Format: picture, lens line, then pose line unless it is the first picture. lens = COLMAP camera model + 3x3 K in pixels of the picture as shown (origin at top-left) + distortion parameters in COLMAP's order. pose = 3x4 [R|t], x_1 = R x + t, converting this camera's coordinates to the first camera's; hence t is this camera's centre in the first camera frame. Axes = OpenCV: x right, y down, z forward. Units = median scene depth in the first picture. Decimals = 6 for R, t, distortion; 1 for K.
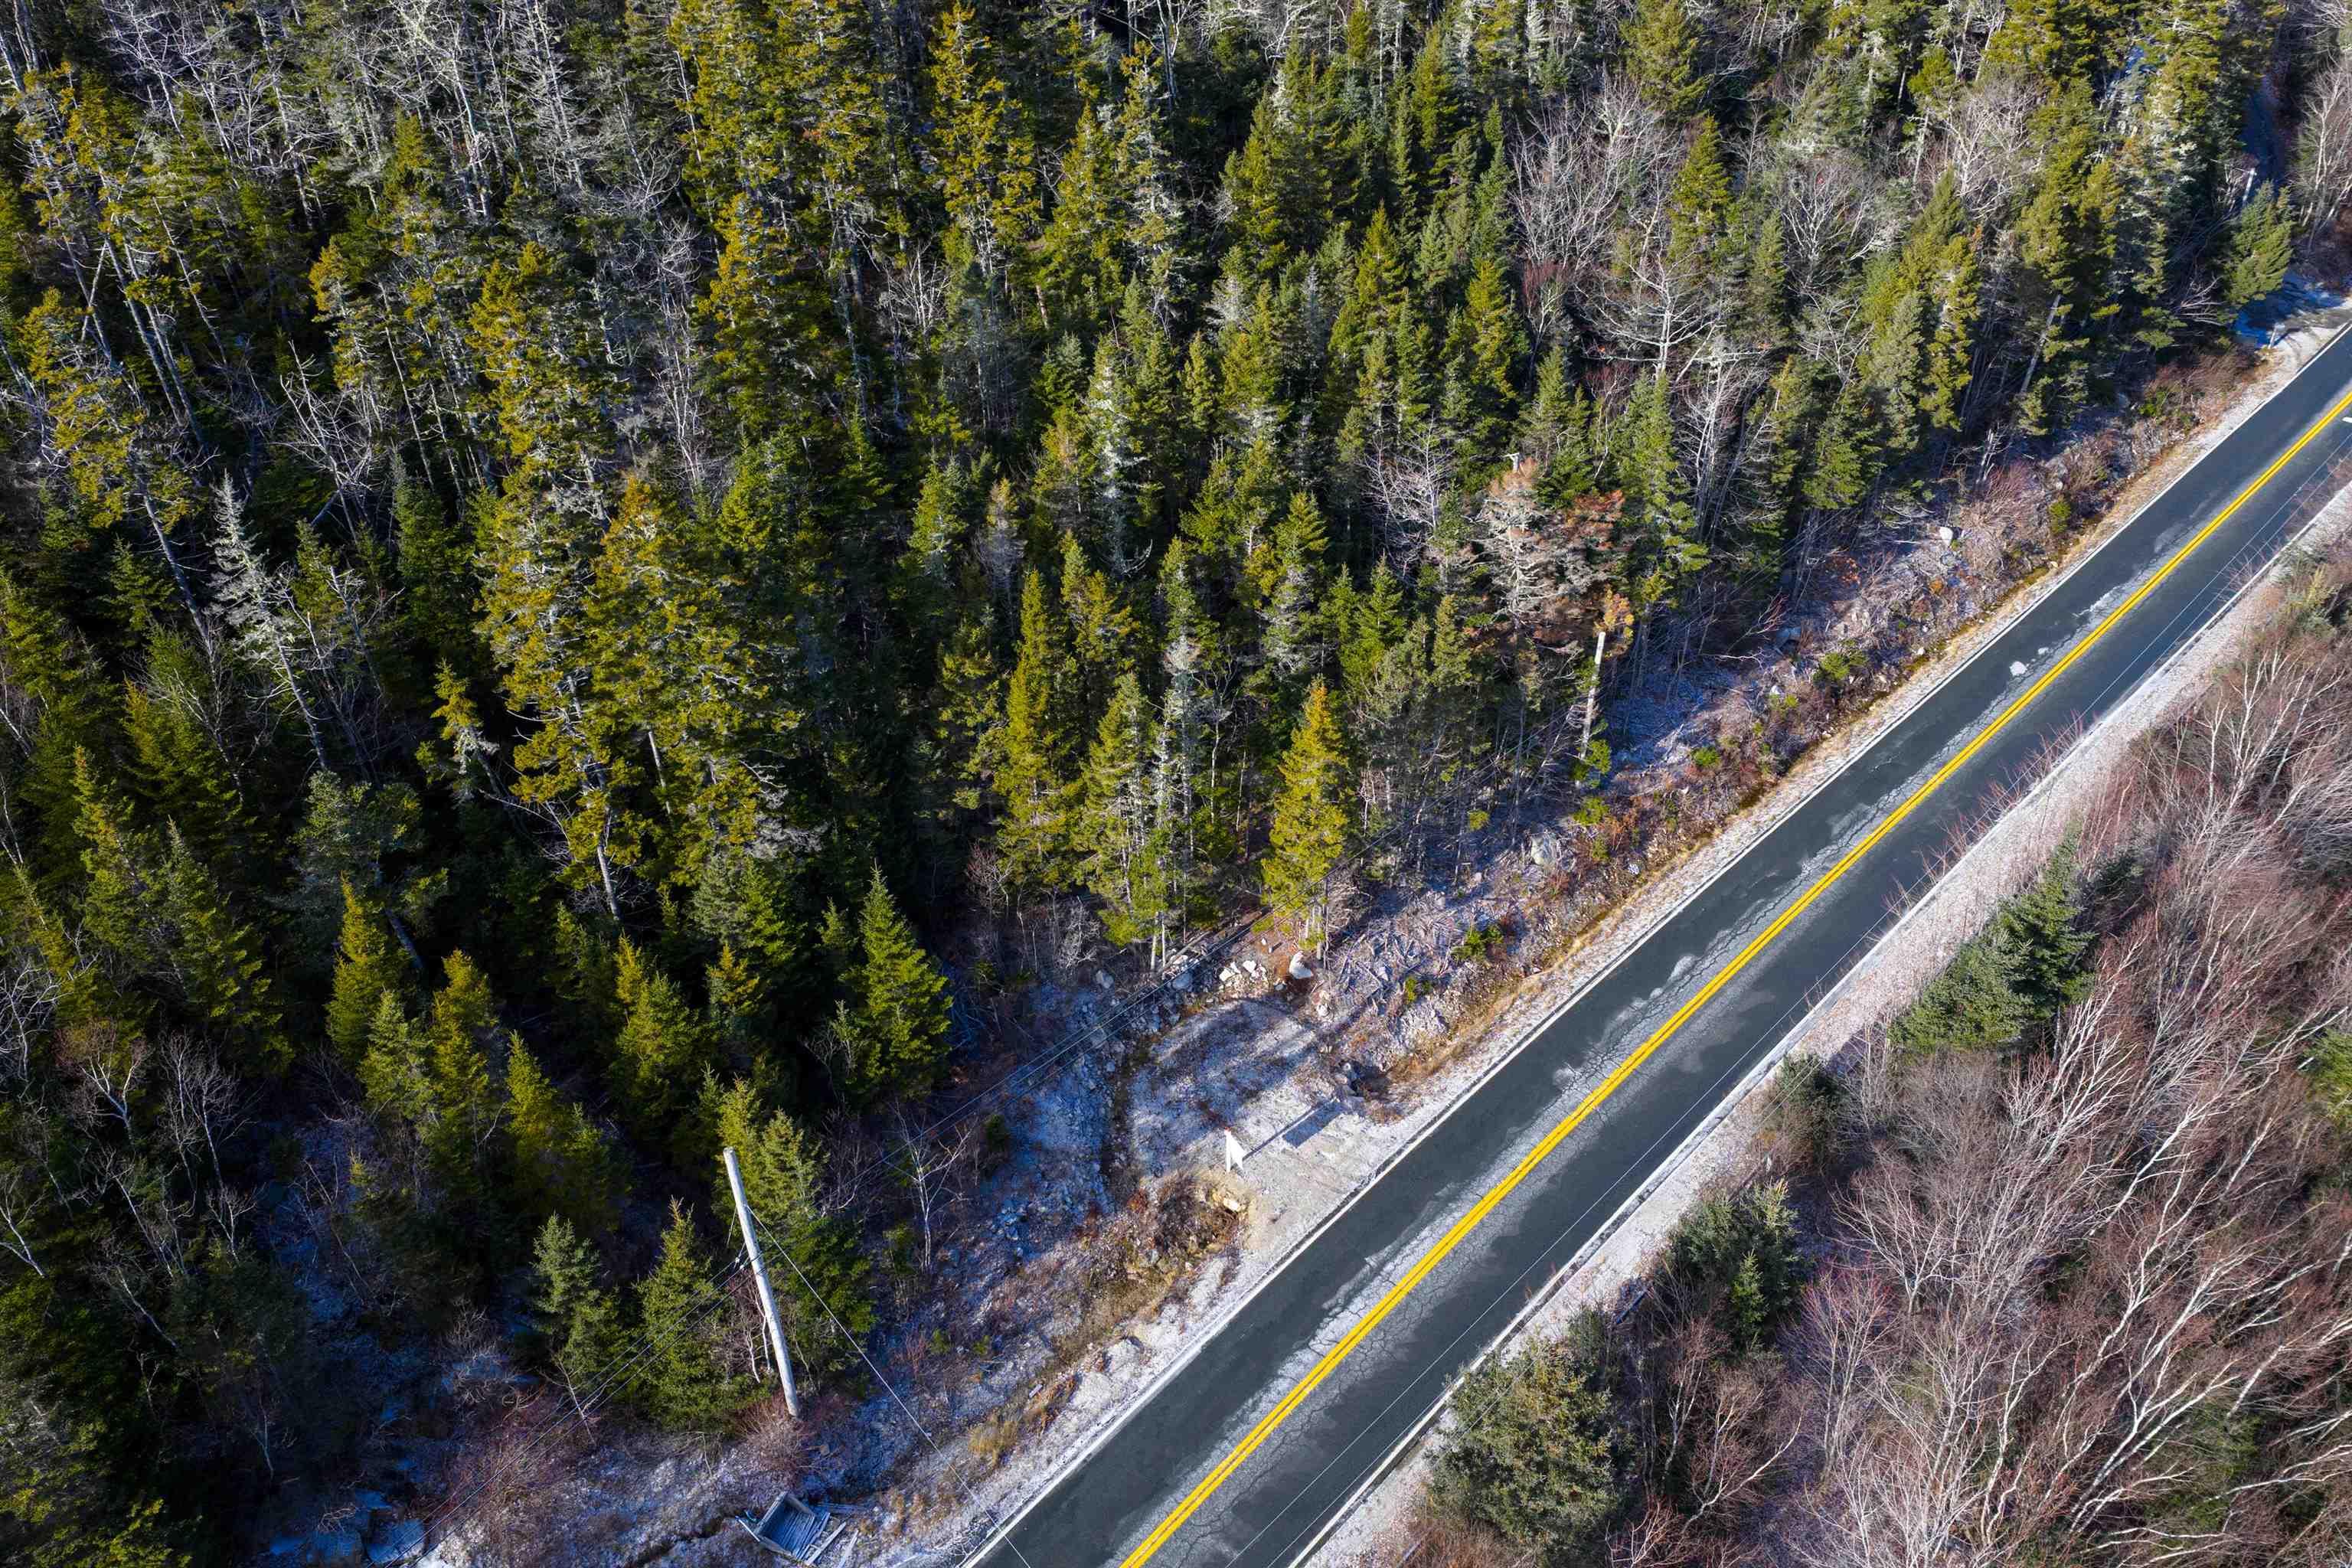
lens RADIAL K [[1936.7, 0, 1176.0], [0, 1936.7, 784.0], [0, 0, 1]] dist [0.033788, -0.064761]
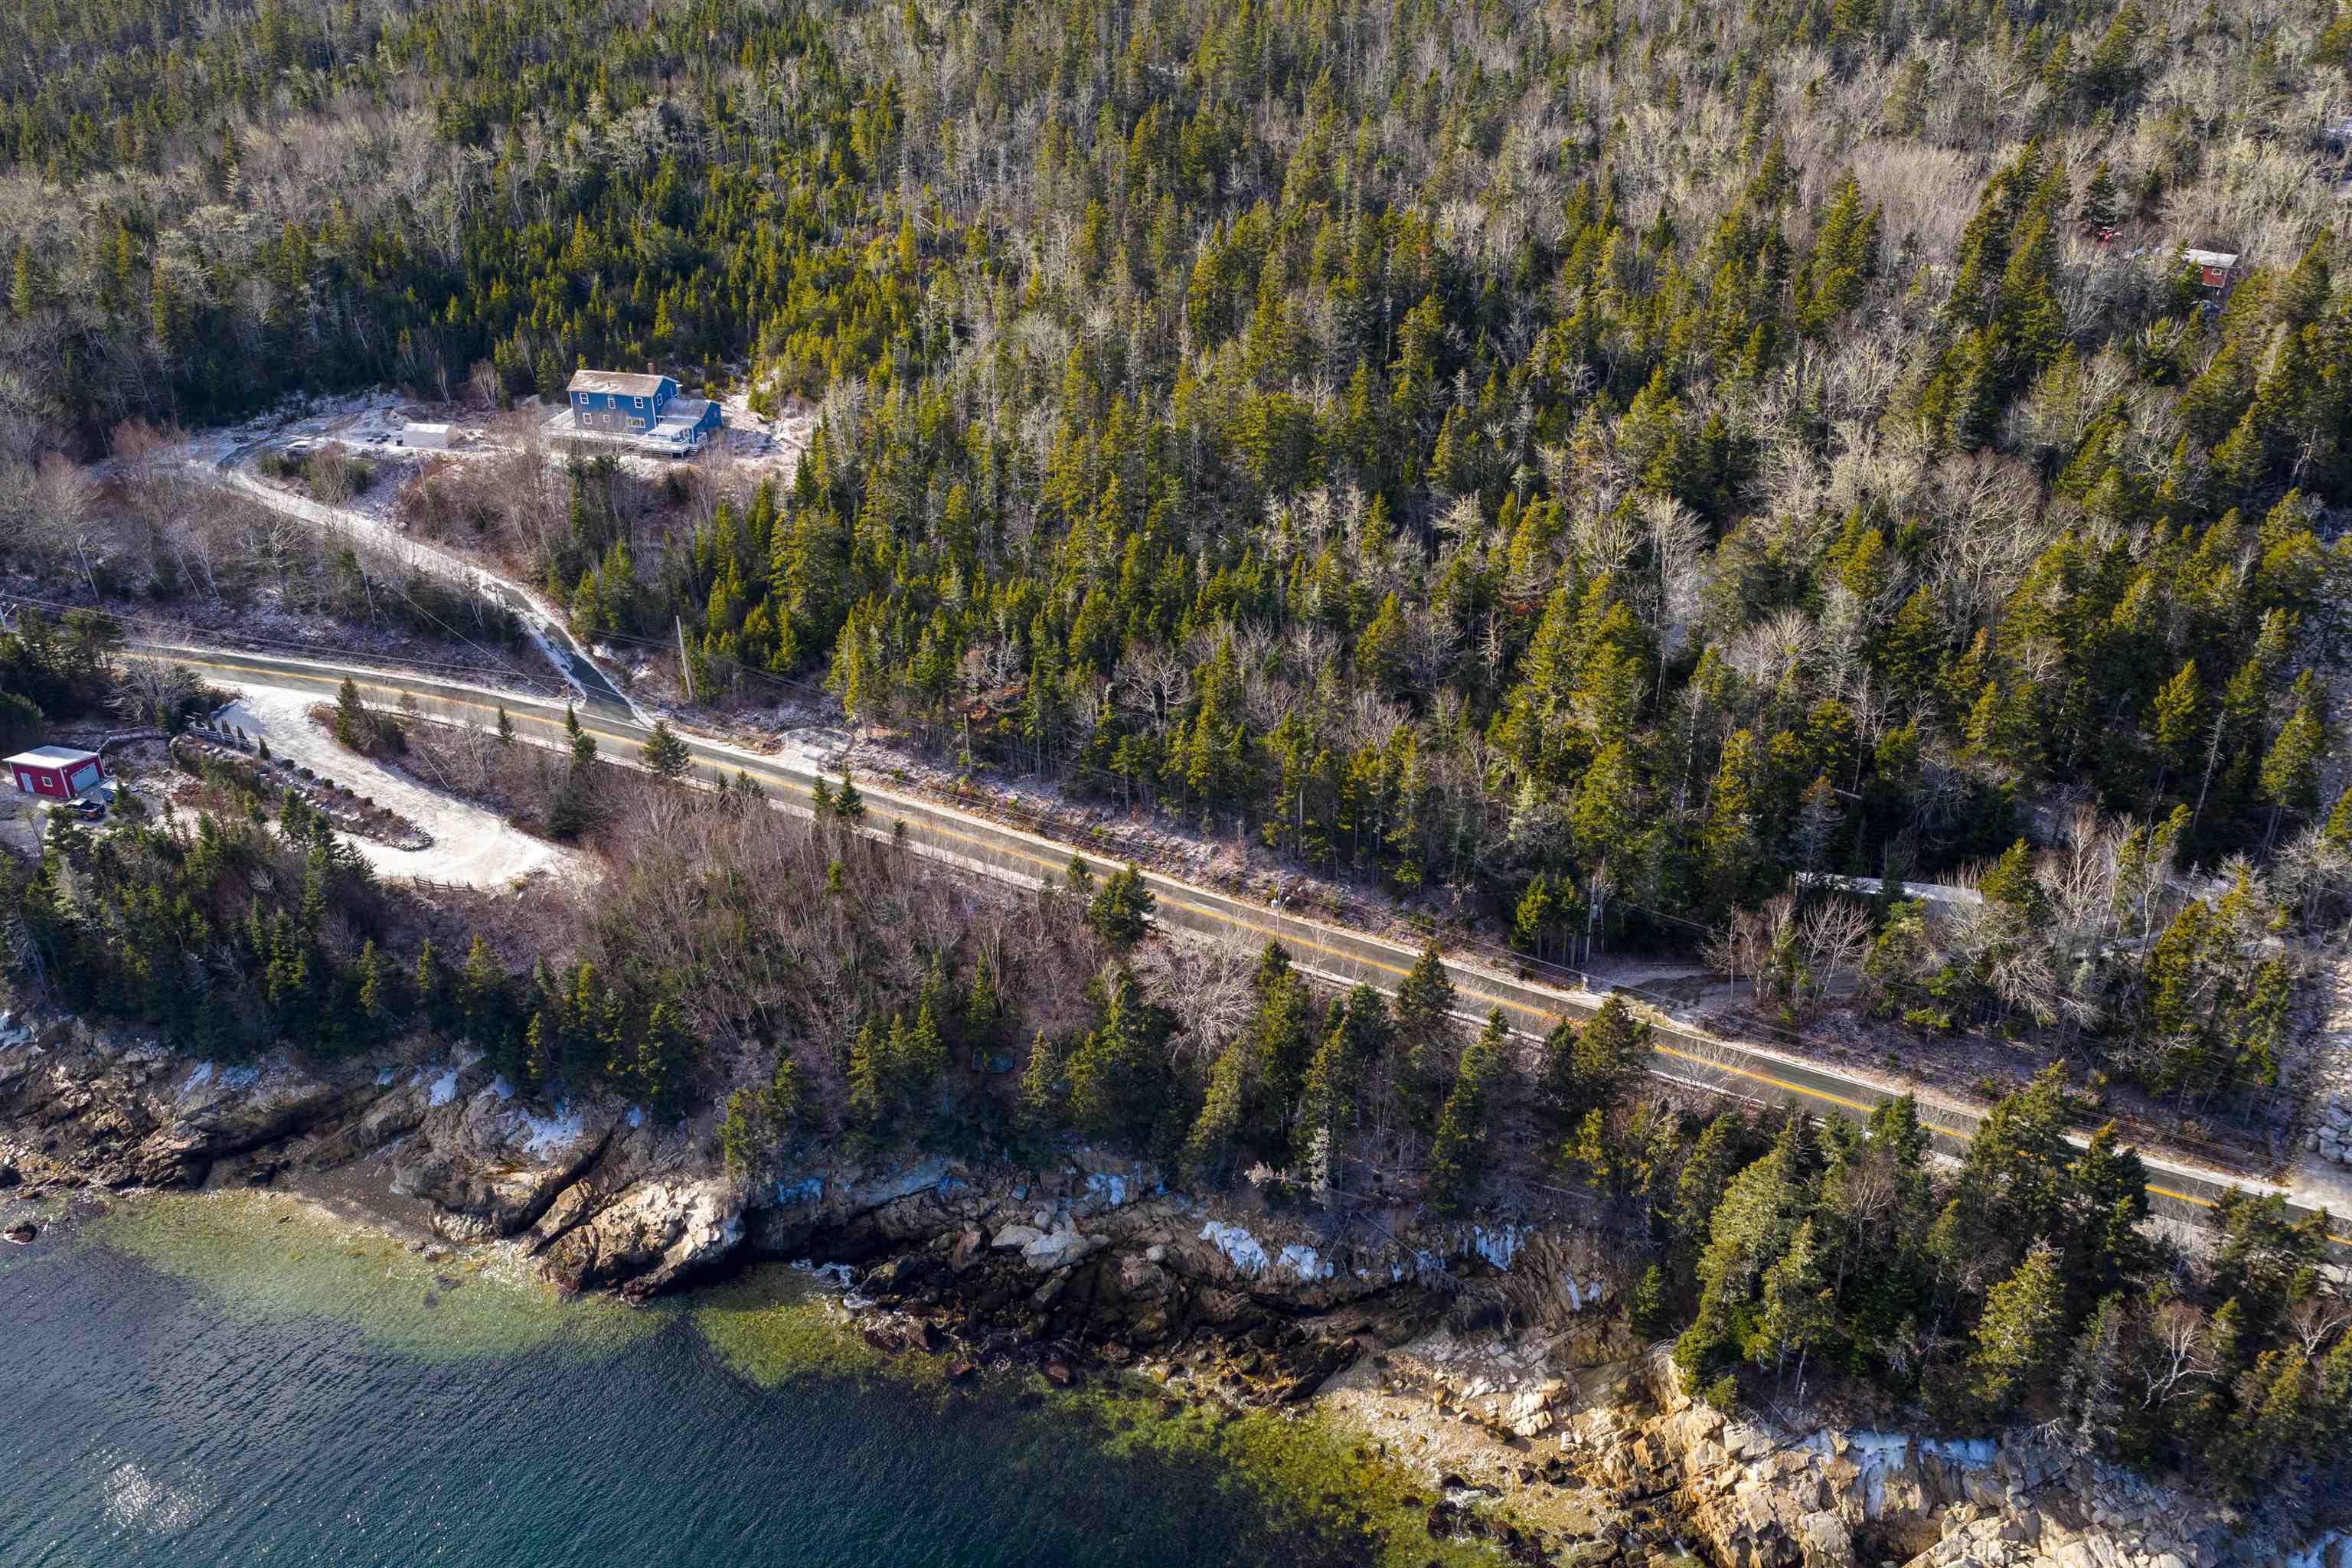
lens RADIAL K [[1941.5, 0, 1176.0], [0, 1941.5, 784.0], [0, 0, 1]] dist [0.014167, -0.016460]
pose [[0.296124, 0.487277, -0.821506, 2.955269], [-0.582658, 0.773673, 0.248876, -0.969902], [0.756848, 0.404959, 0.513019, -0.241081]]
